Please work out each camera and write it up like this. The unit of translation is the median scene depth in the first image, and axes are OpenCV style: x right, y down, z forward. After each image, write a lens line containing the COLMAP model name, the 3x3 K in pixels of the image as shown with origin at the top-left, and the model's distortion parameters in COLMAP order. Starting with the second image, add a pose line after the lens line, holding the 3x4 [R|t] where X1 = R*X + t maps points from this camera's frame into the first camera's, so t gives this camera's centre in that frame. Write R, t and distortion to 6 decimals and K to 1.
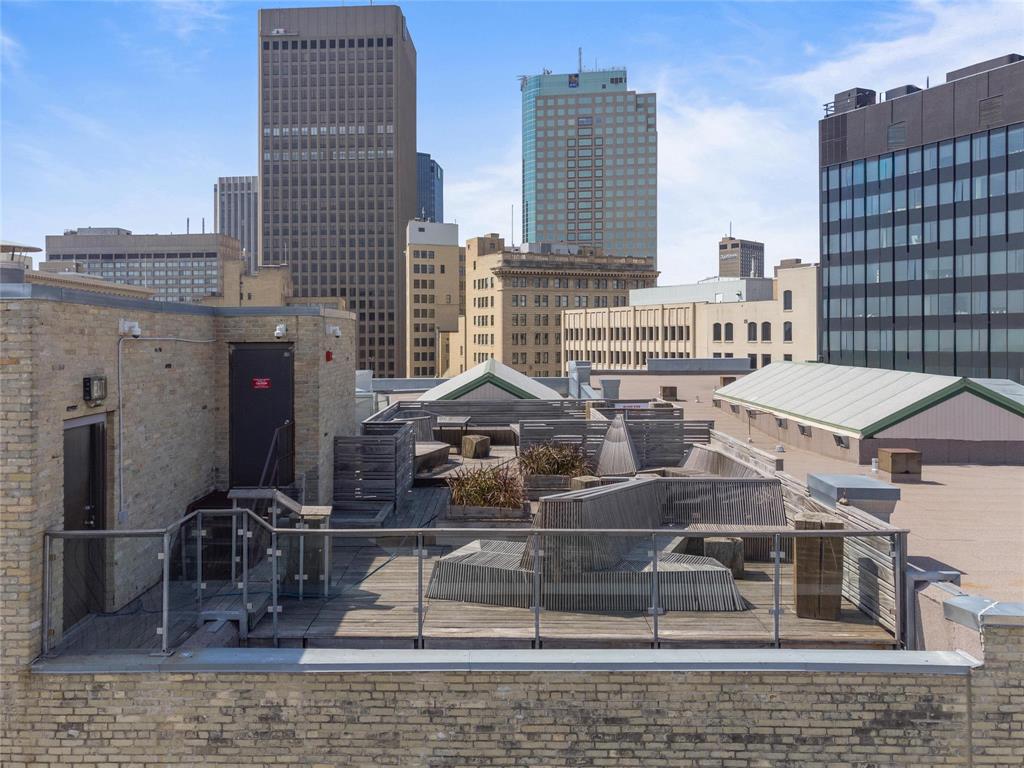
lens RADIAL K [[866.4, 0, 452.1], [0, 866.4, 368.2], [0, 0, 1]] dist [0.001156, 0.020729]
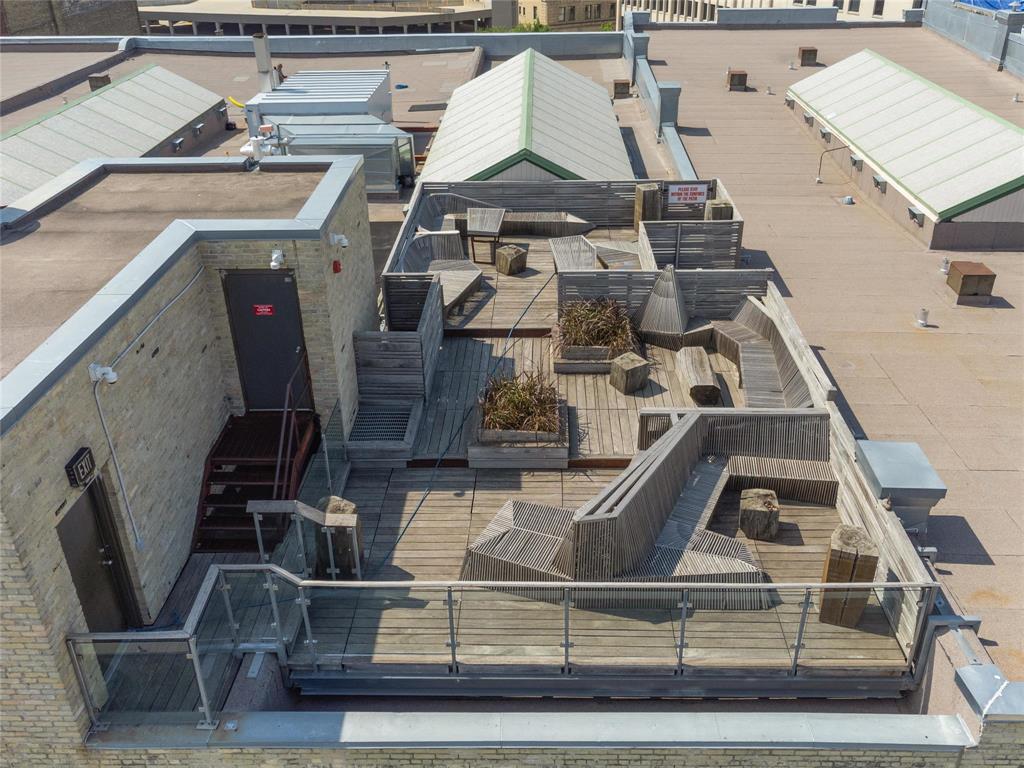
lens RADIAL K [[920.0, 0, 516.4], [0, 920.0, 383.2], [0, 0, 1]] dist [0.005071, 0.016628]
pose [[0.999528, -0.026853, 0.014899, 0.032202], [0.016452, 0.877898, 0.478565, -0.543415], [-0.025931, -0.478094, 0.877926, 0.201852]]
